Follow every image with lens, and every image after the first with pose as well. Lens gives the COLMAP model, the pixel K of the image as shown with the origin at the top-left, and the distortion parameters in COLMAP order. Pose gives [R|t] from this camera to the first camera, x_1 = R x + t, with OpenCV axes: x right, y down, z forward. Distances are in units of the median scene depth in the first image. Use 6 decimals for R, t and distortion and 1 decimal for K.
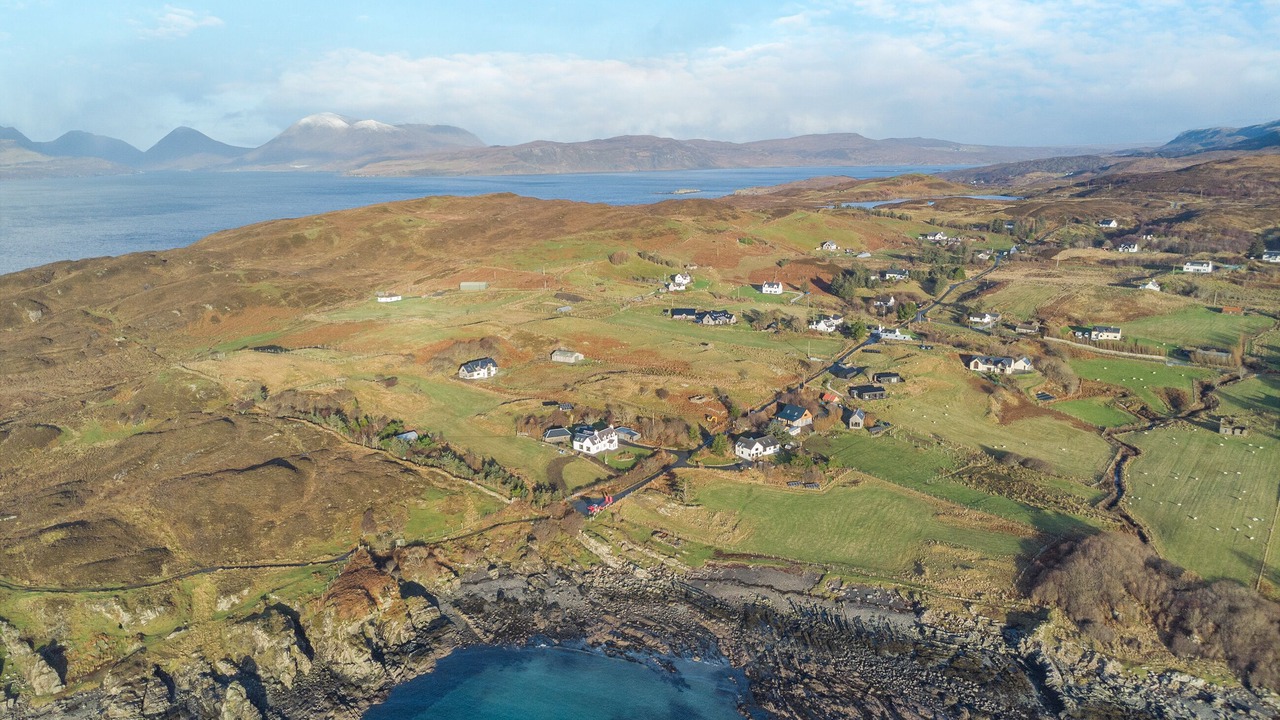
lens RADIAL K [[927.7, 0, 640.0], [0, 927.7, 360.0], [0, 0, 1]] dist [0.002465, -0.009291]
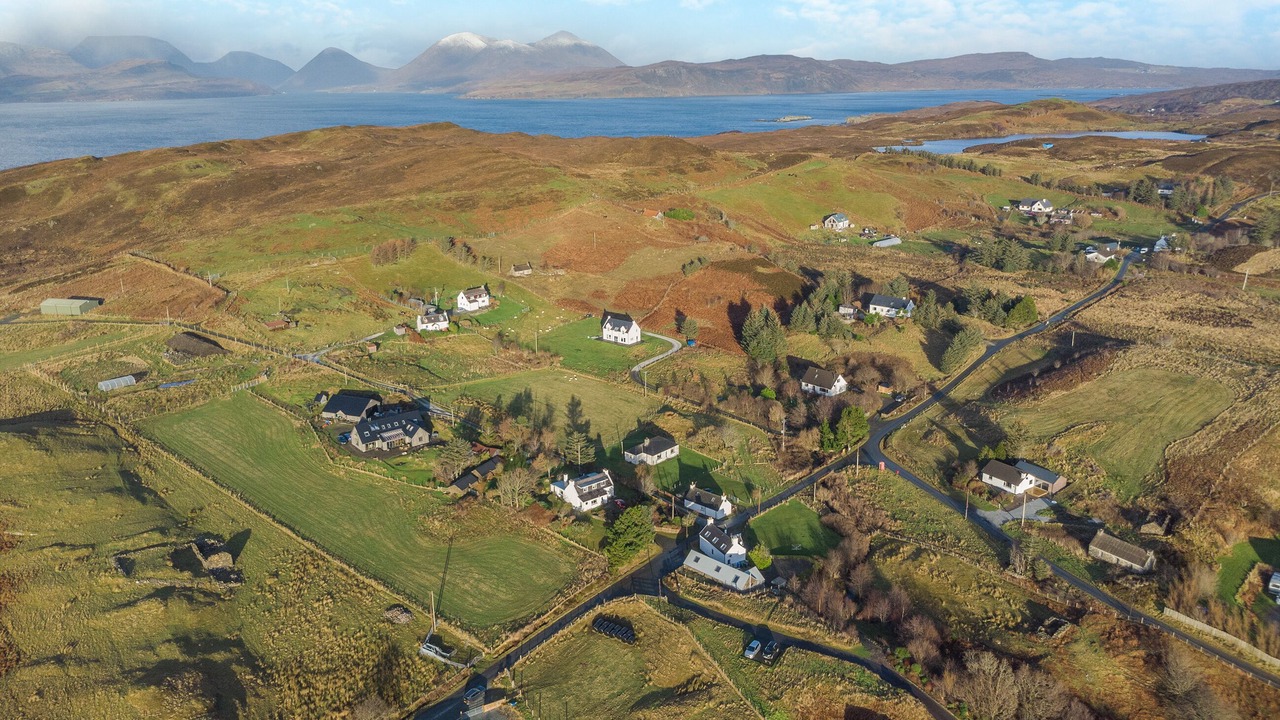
lens RADIAL K [[927.7, 0, 640.0], [0, 927.7, 360.0], [0, 0, 1]] dist [0.002465, -0.009291]
pose [[0.987070, 0.048522, -0.152771, 0.150902], [-0.036412, 0.996042, 0.081089, -0.067422], [0.156101, -0.074478, 0.984929, 0.331192]]
